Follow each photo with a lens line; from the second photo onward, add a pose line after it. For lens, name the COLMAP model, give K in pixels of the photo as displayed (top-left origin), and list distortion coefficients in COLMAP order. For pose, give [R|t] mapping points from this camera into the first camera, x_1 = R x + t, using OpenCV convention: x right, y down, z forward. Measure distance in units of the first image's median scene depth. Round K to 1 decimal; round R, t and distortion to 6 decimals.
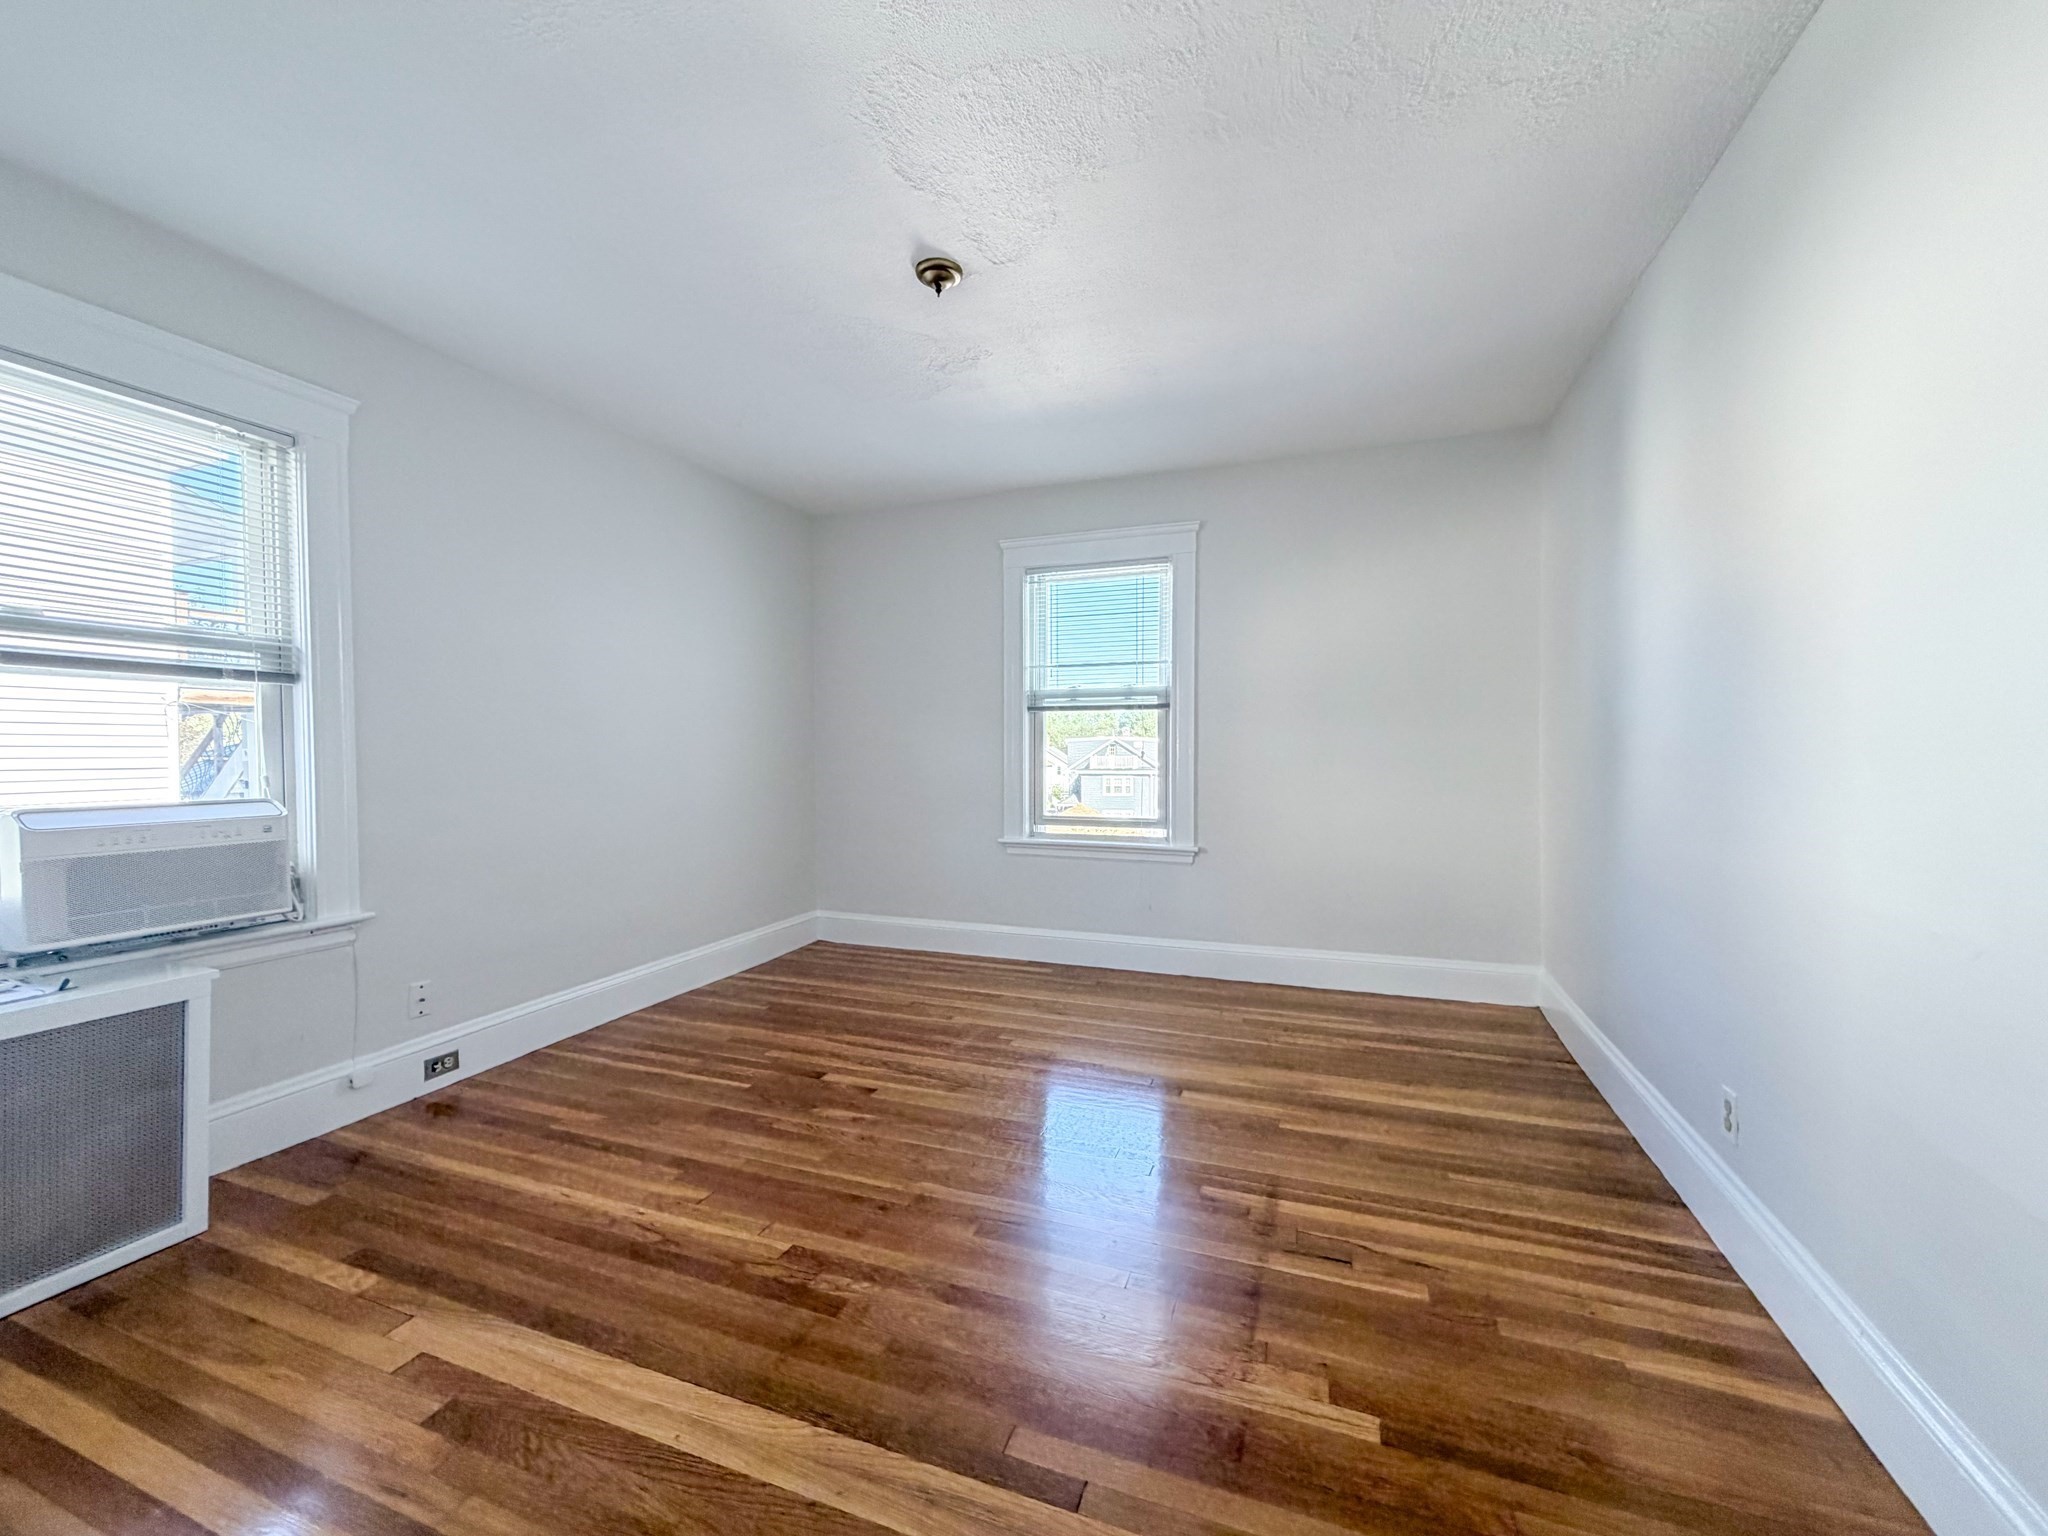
lens RADIAL K [[816.4, 0, 1026.8], [0, 816.4, 765.7], [0, 0, 1]] dist [-0.000760, 0.000462]
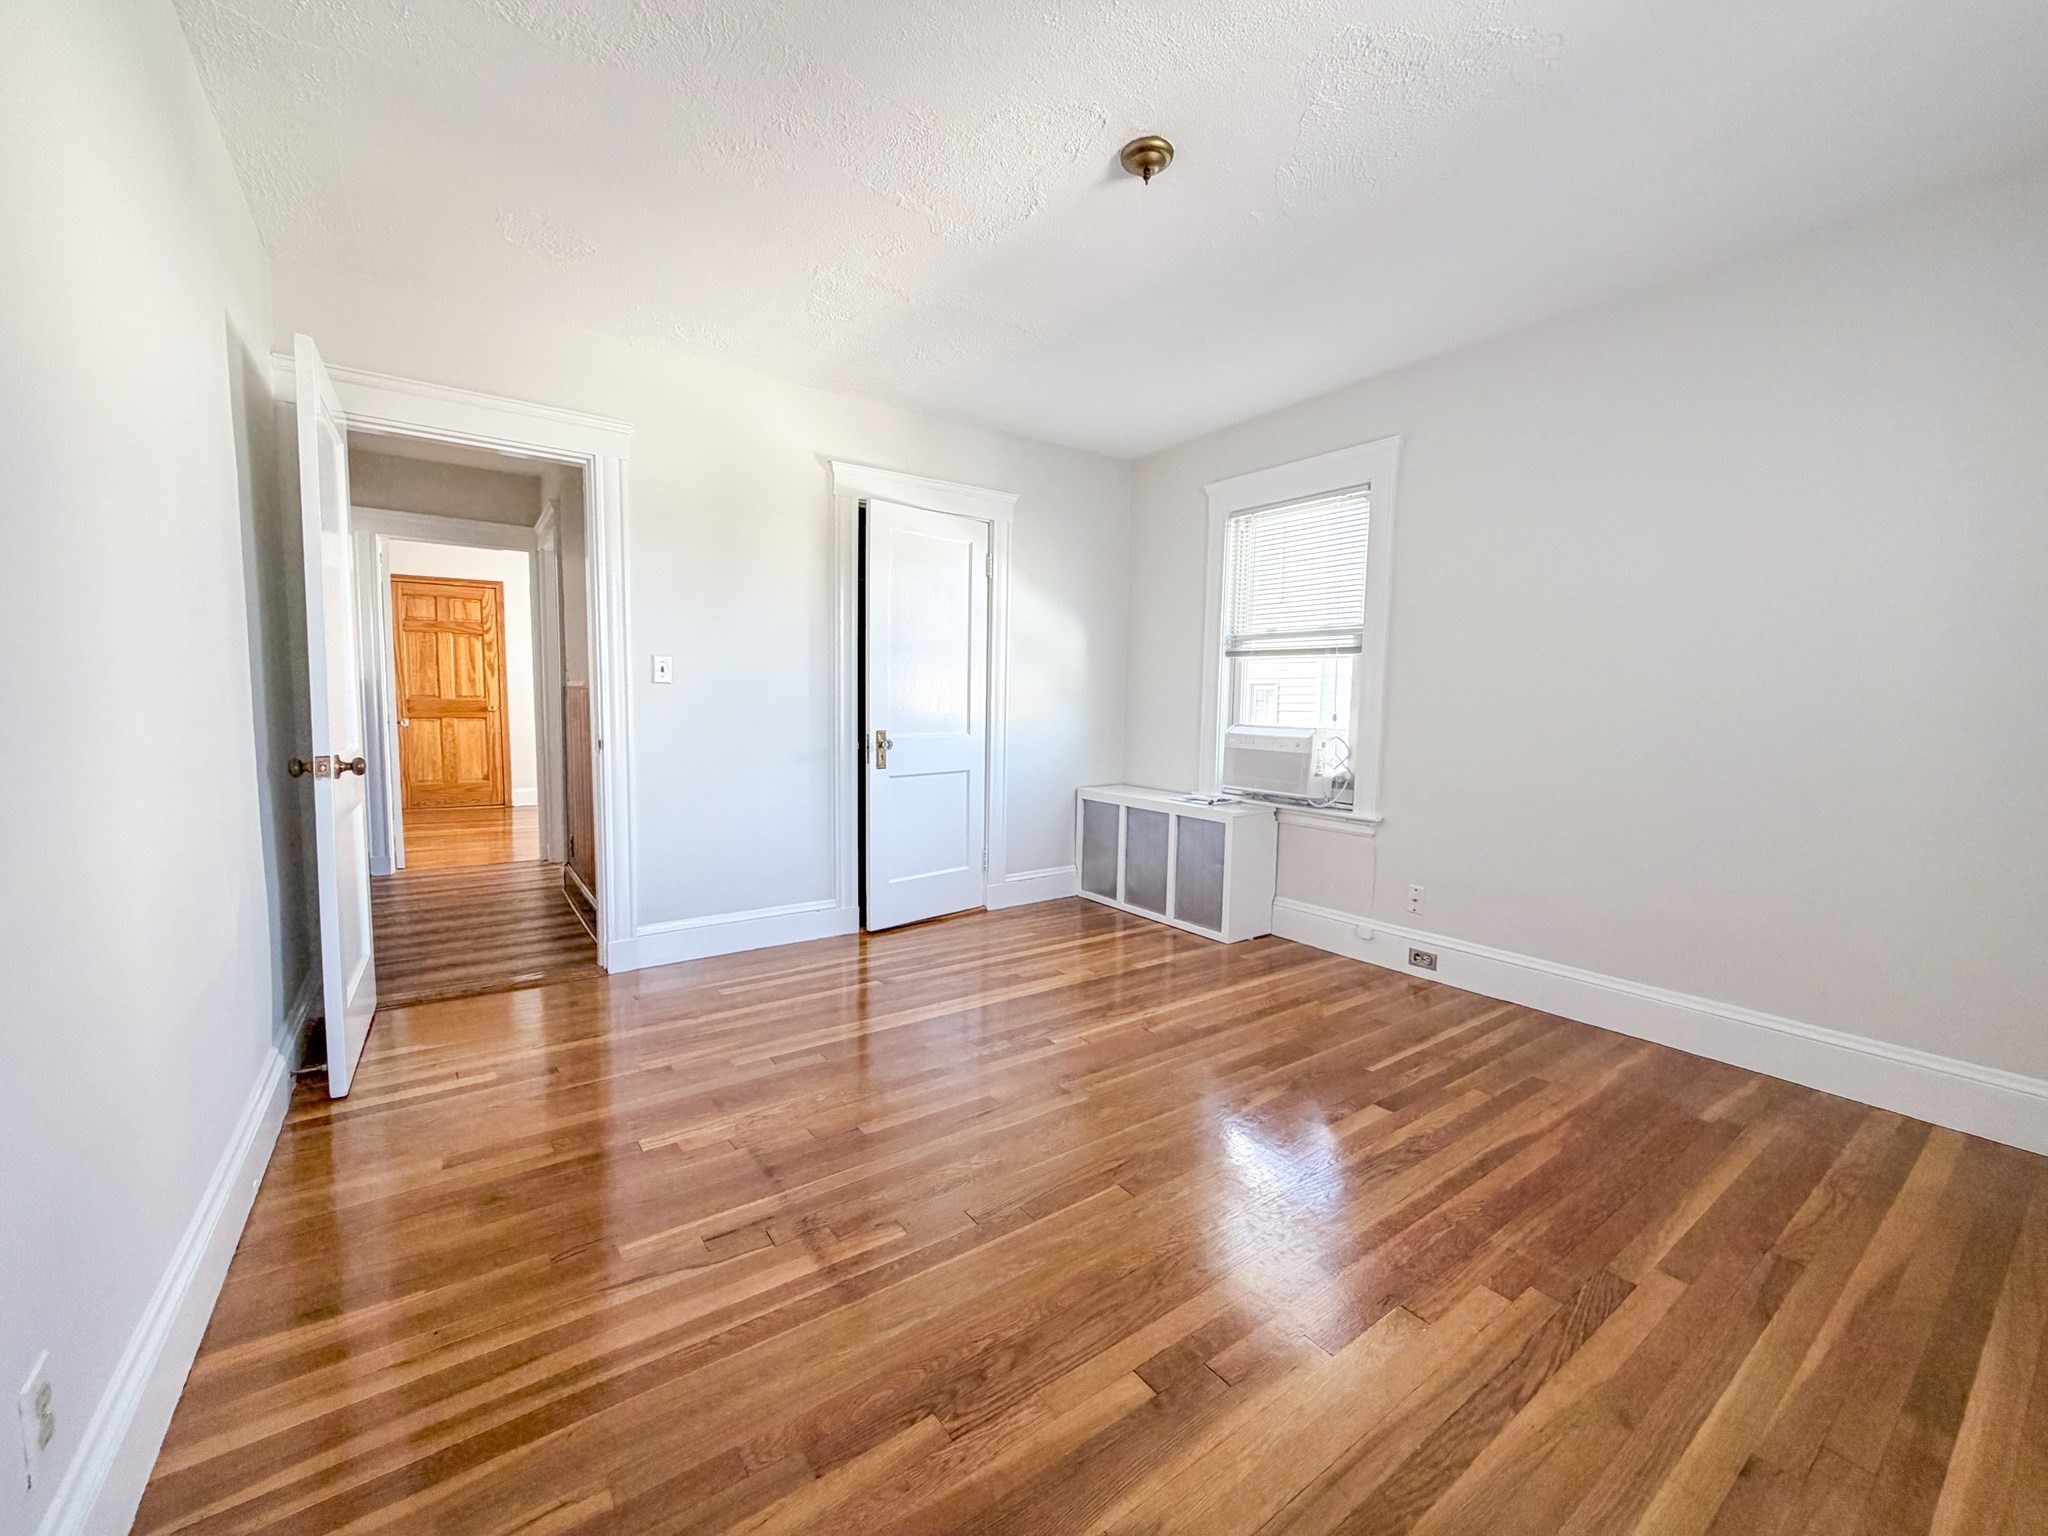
lens RADIAL K [[816.4, 0, 1015.8], [0, 816.4, 769.0], [0, 0, 1]] dist [-0.000760, 0.000462]
pose [[-0.568140, 0.064446, -0.820404, 0.676268], [-0.030106, 0.994634, 0.098981, -0.019404], [0.822381, 0.080934, -0.563151, 1.298525]]
